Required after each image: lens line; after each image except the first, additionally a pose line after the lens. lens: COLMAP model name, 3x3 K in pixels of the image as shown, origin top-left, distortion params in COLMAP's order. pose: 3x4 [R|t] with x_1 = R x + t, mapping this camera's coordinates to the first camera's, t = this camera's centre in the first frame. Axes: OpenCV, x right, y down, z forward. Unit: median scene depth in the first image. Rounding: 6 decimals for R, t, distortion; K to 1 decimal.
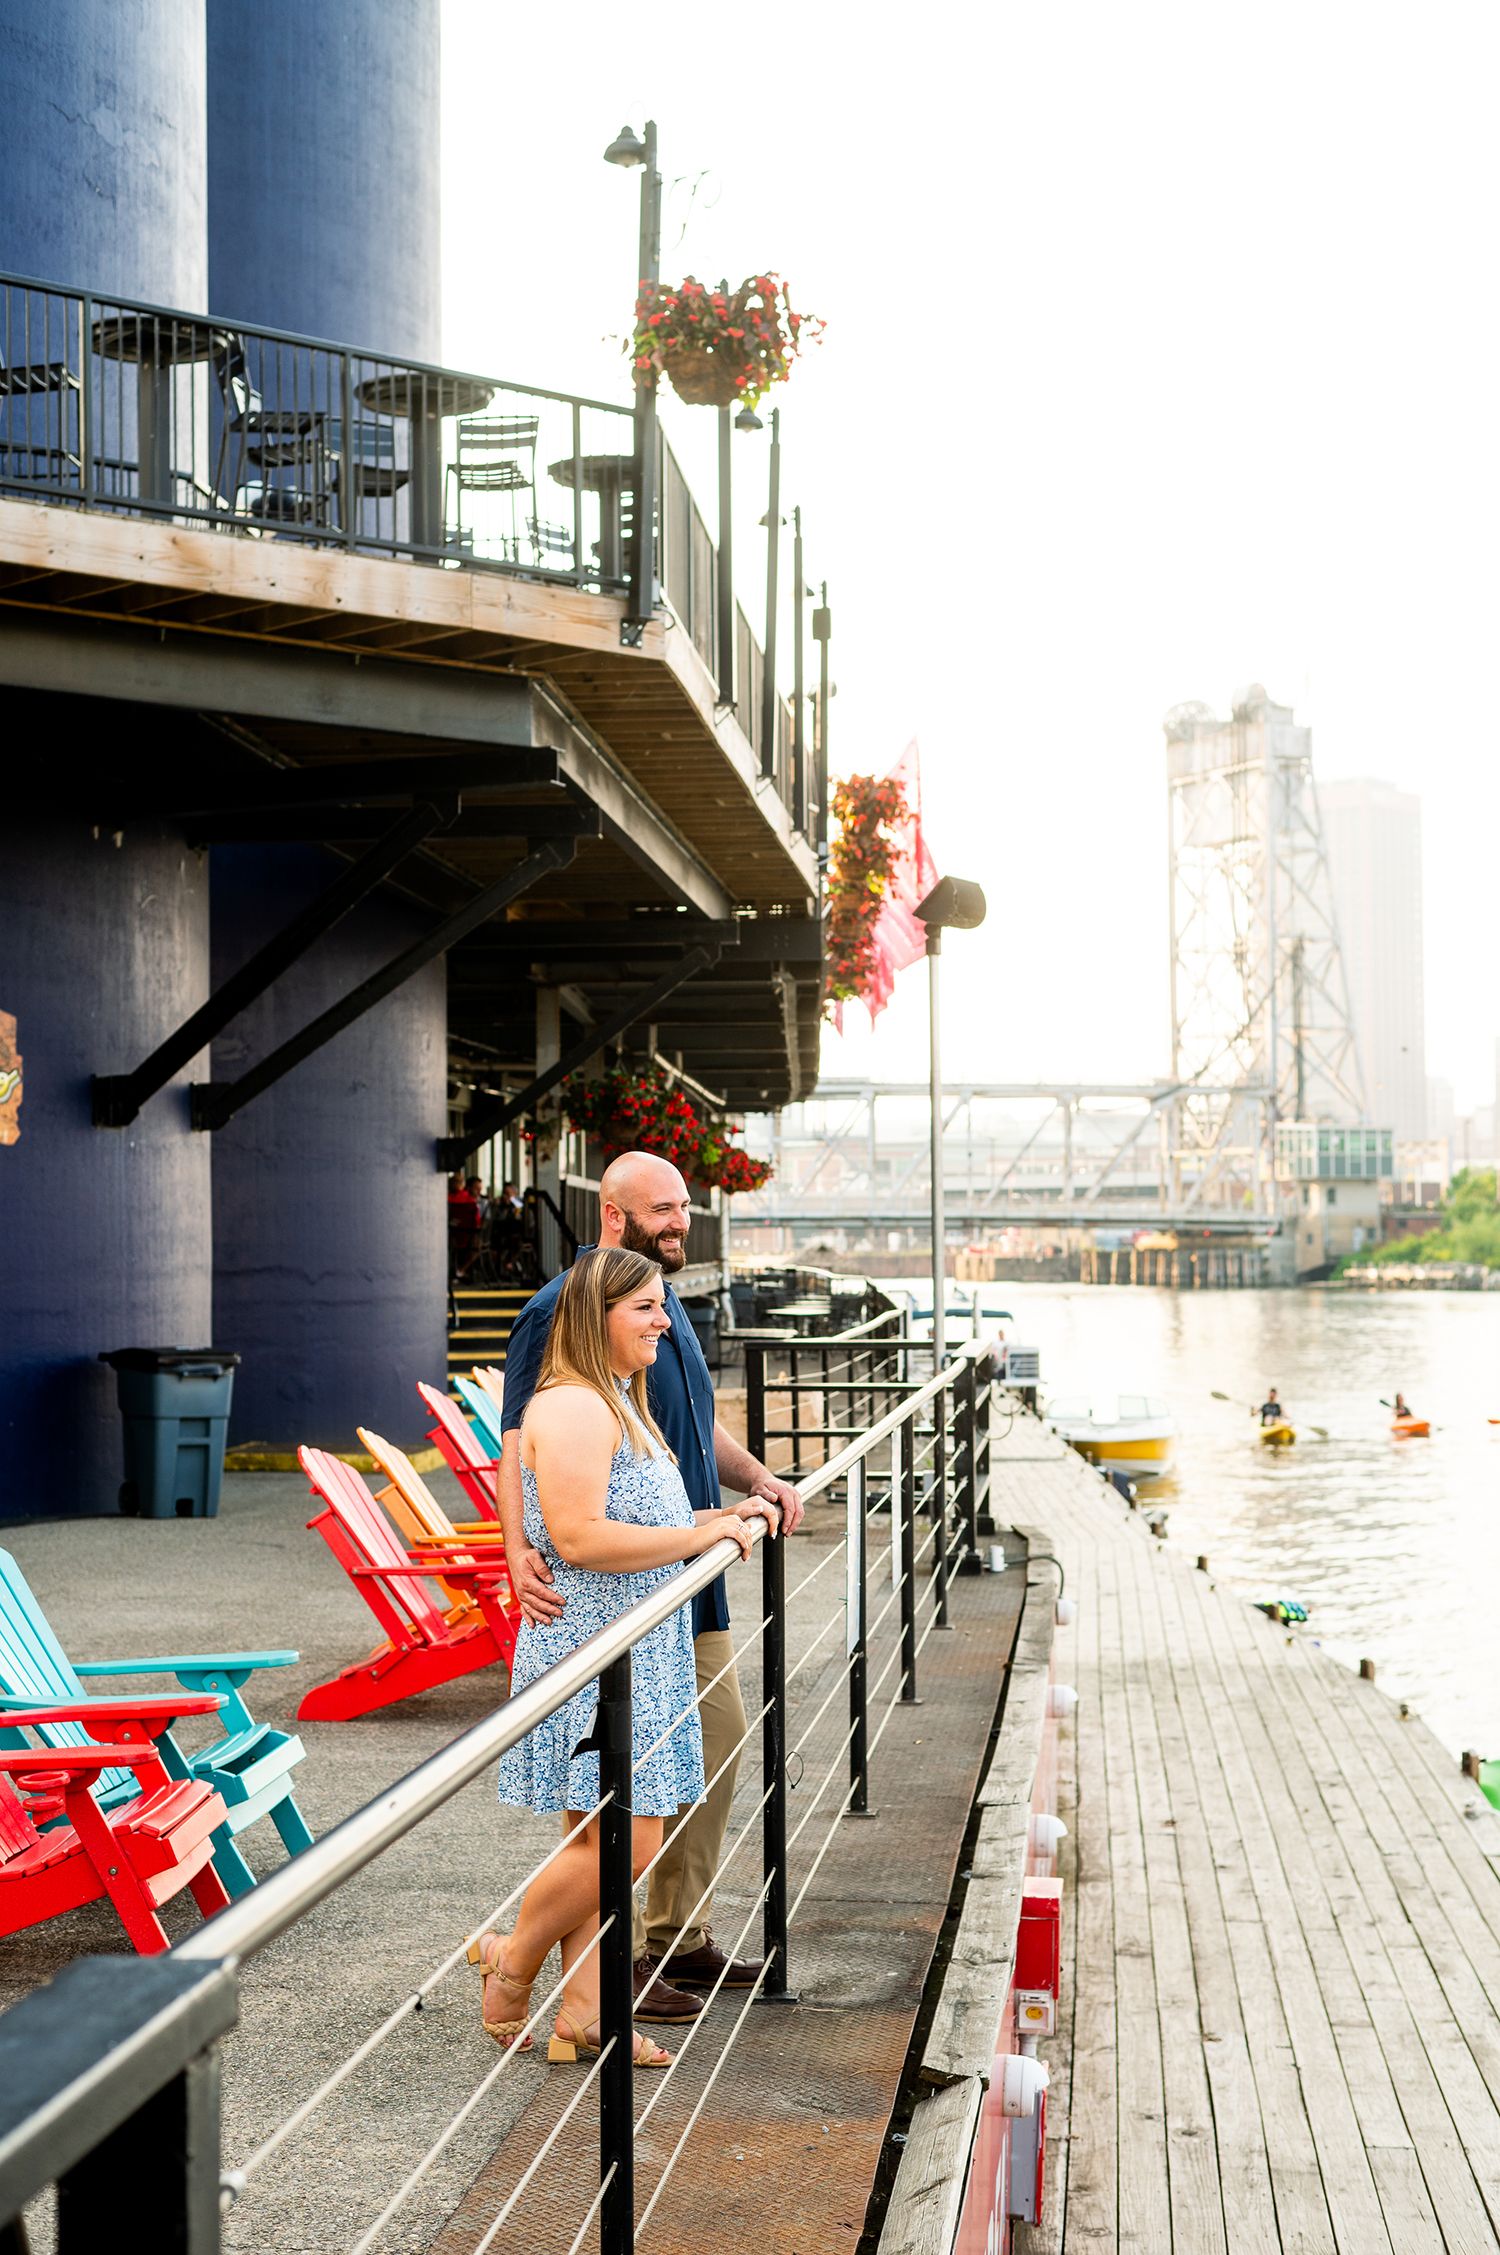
lens RADIAL K [[3366.9, 0, 673.6], [0, 3366.9, 1200.6], [0, 0, 1]] dist [-0.036415, 0.000000]
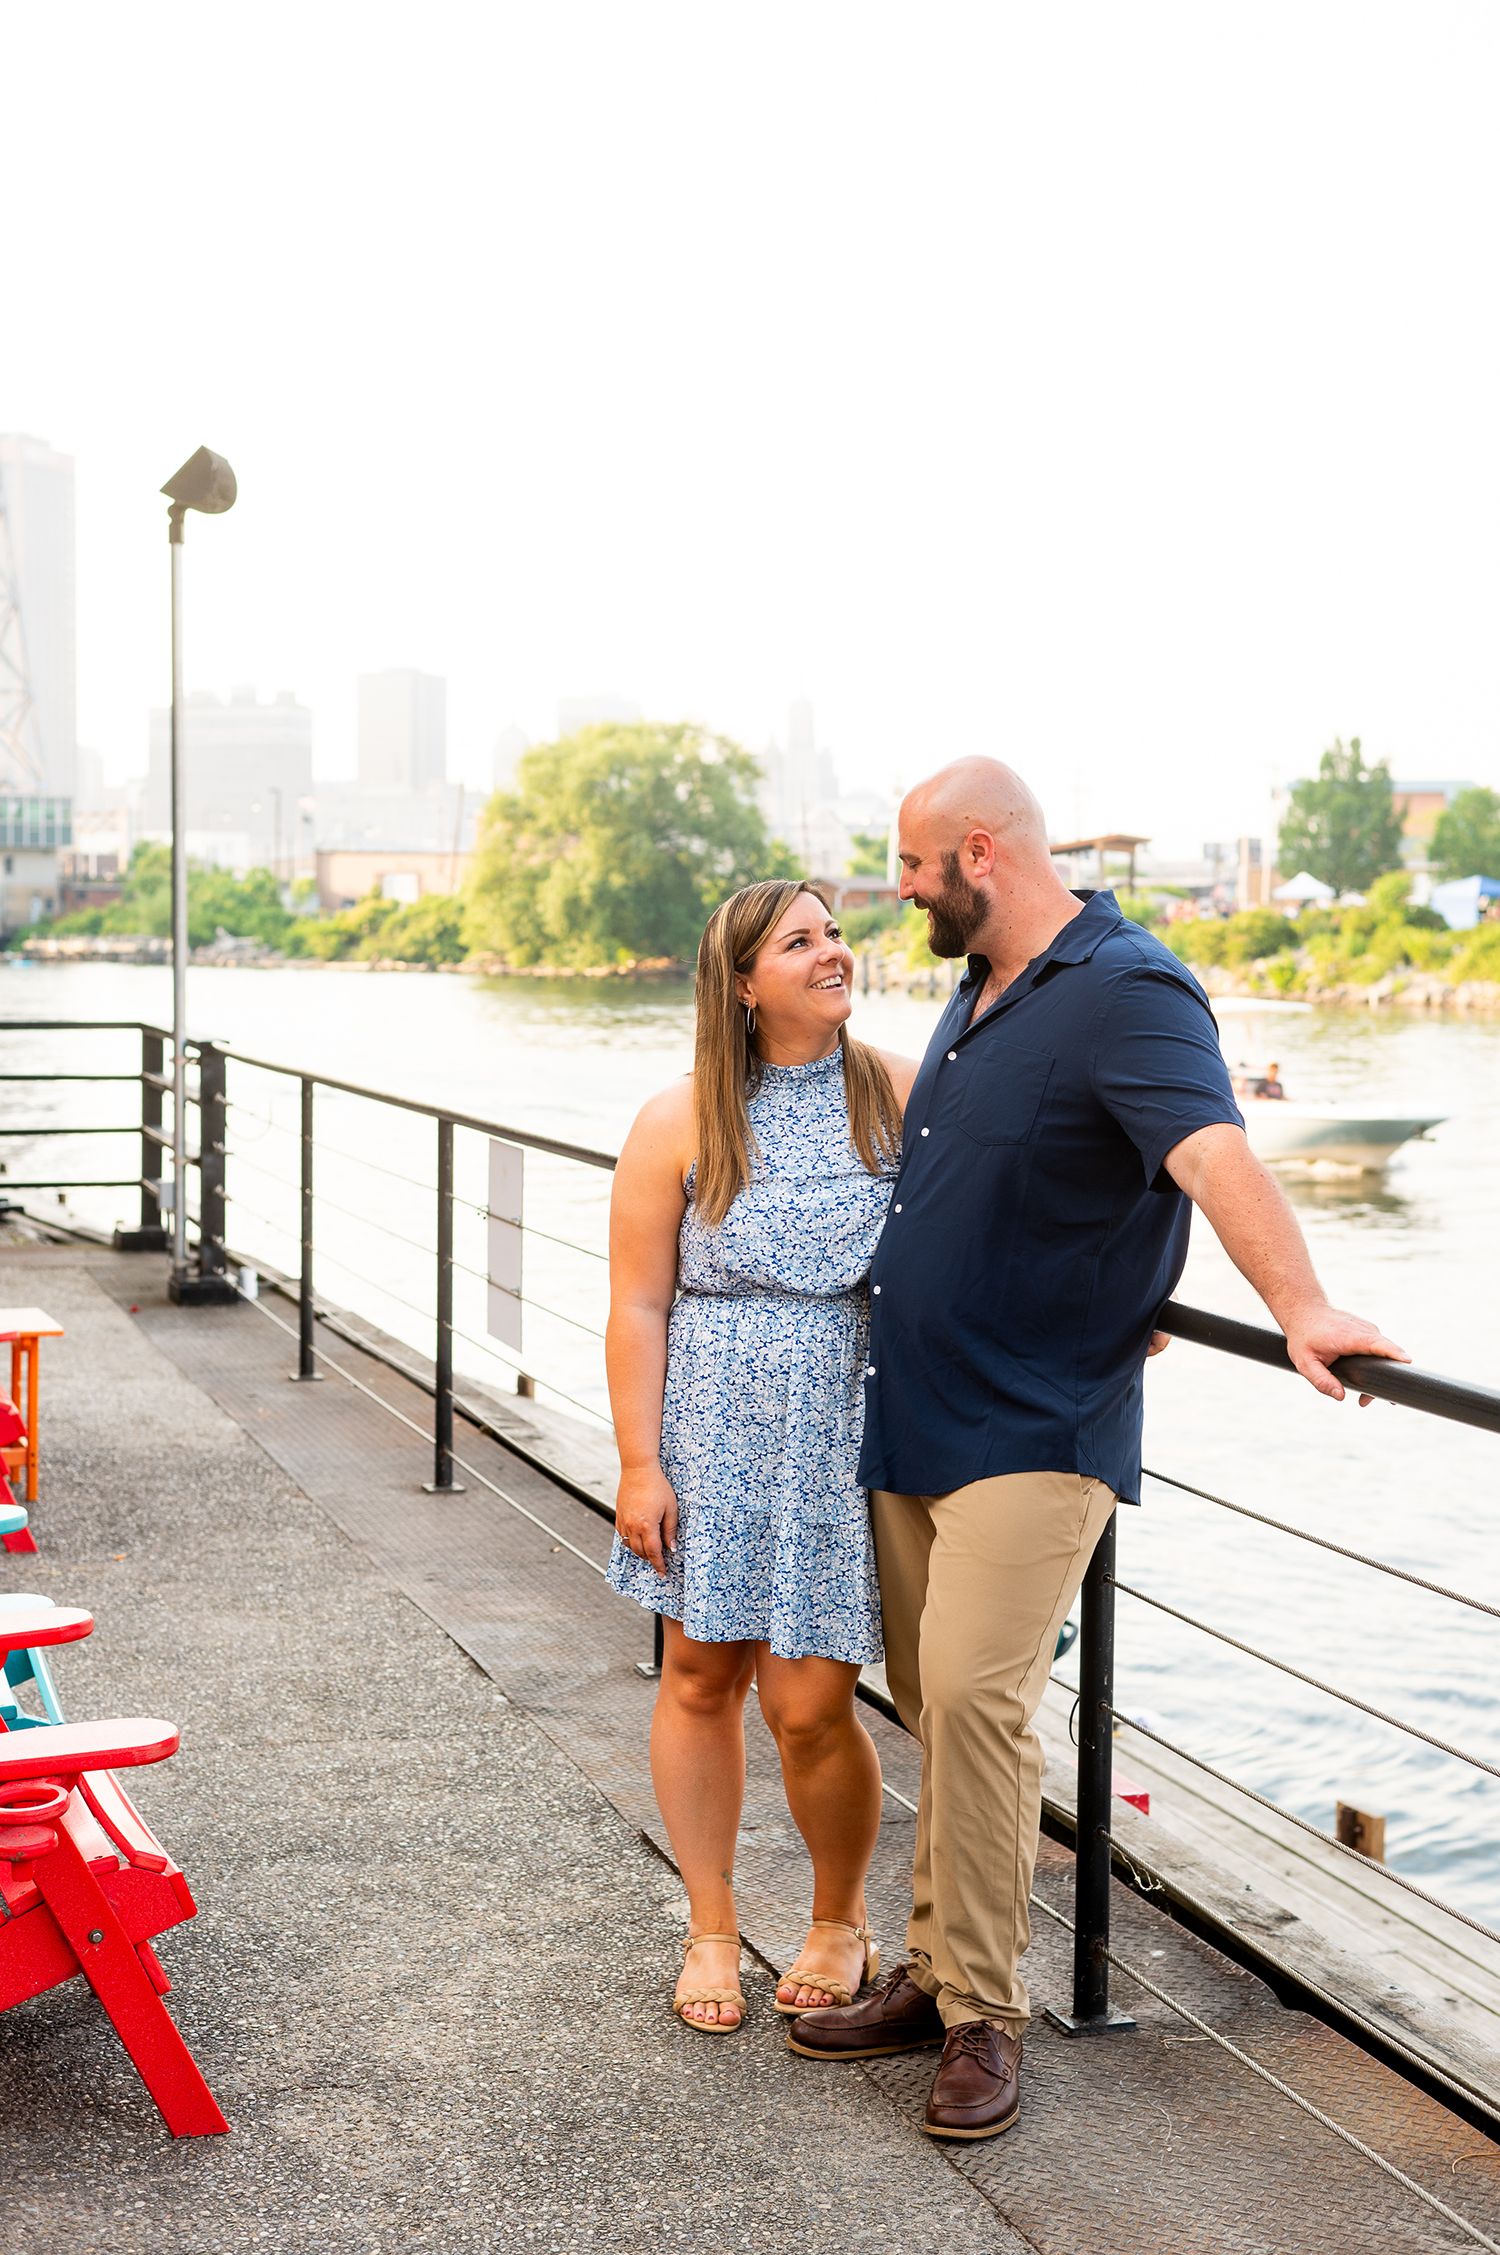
lens RADIAL K [[3428.4, 0, 710.3], [0, 3428.4, 1213.1], [0, 0, 1]] dist [-0.006058, 0.000000]
pose [[0.920359, -0.018868, 0.390619, -0.108063], [-0.019957, 0.995268, 0.095095, 0.006683], [-0.390564, -0.095317, 0.915628, 0.157880]]
